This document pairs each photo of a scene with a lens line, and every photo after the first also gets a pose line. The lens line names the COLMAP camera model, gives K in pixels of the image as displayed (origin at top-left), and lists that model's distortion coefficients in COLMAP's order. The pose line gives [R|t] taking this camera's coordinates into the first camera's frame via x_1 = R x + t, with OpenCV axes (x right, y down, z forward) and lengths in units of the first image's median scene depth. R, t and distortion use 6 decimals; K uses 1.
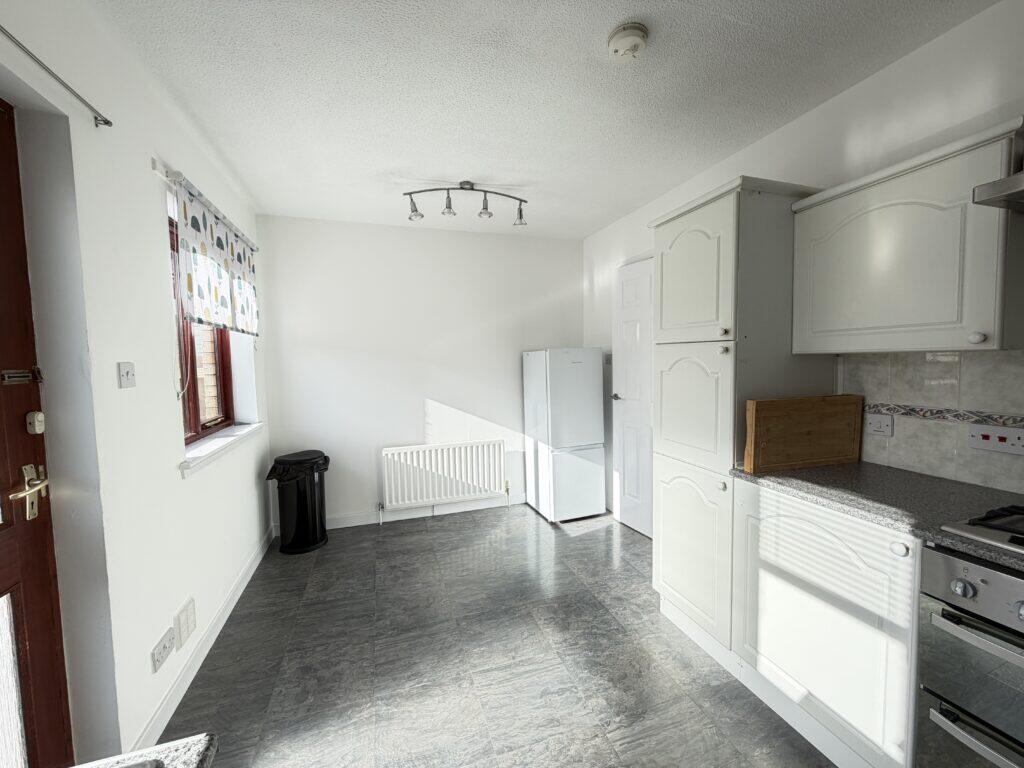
lens RADIAL K [[408.4, 0, 511.4], [0, 408.4, 386.4], [0, 0, 1]] dist [-0.000436, -0.000122]
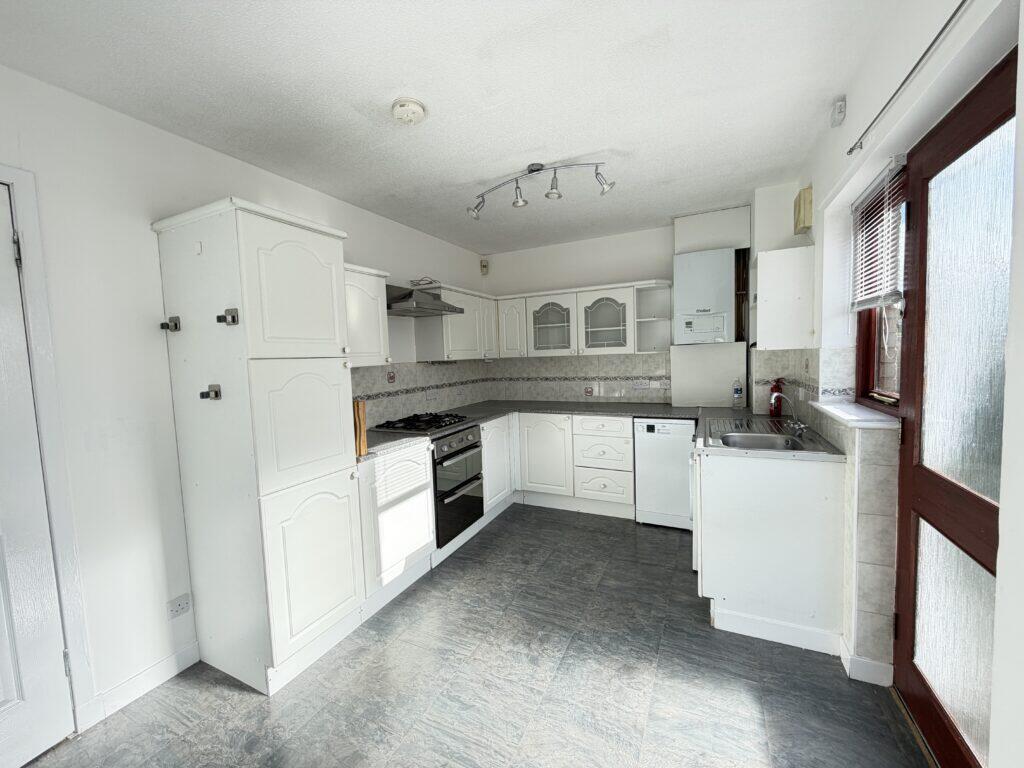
lens RADIAL K [[408.4, 0, 511.1], [0, 408.4, 380.7], [0, 0, 1]] dist [-0.000436, -0.000122]
pose [[-0.712377, 0.005429, 0.701776, -0.724196], [0.104554, 0.989632, 0.098478, -0.115075], [-0.693965, 0.143527, -0.705559, 1.587236]]
